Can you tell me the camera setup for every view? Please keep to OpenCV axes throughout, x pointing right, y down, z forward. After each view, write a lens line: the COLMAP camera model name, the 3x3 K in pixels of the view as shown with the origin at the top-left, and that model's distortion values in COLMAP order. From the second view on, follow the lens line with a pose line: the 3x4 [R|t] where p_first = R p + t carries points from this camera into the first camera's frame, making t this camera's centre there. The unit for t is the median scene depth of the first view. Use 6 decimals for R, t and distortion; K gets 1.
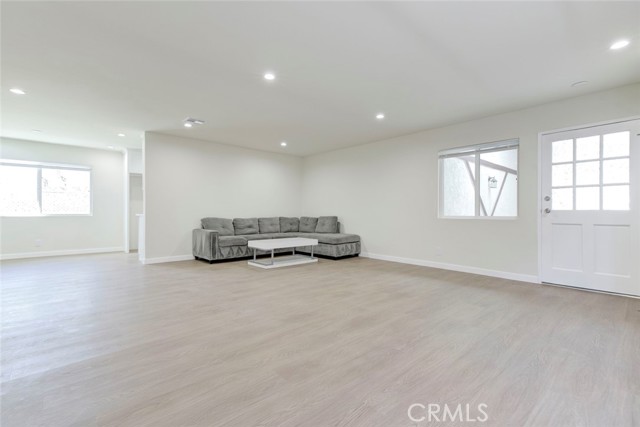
lens RADIAL K [[289.2, 0, 318.4], [0, 289.2, 211.0], [0, 0, 1]] dist [0.023180, -0.003205]
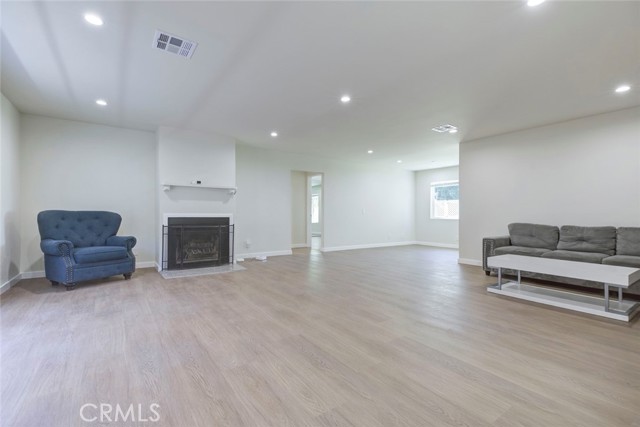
lens RADIAL K [[289.2, 0, 320.3], [0, 289.2, 216.5], [0, 0, 1]] dist [0.023180, -0.003205]
pose [[-0.113409, 0.002686, -0.993545, 0.601901], [-0.002644, 0.999992, 0.003006, 0.002275], [0.993545, 0.002967, -0.113401, 0.613366]]
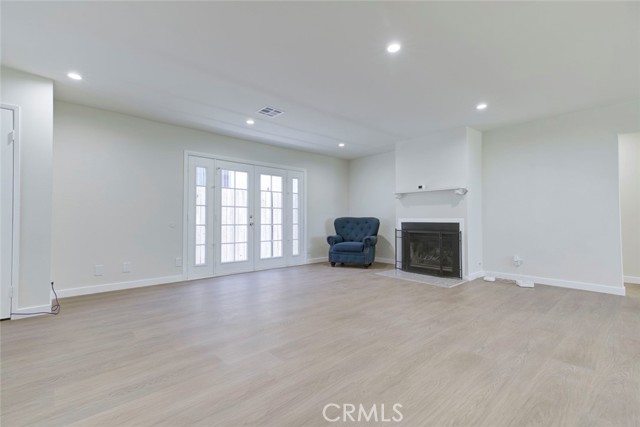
lens RADIAL K [[289.2, 0, 307.9], [0, 289.2, 212.7], [0, 0, 1]] dist [0.023180, -0.003205]
pose [[-0.999832, -0.002722, 0.018131, 0.019567], [-0.003188, 0.999665, -0.025704, 0.002838], [-0.018055, -0.025758, -0.999505, 1.077033]]
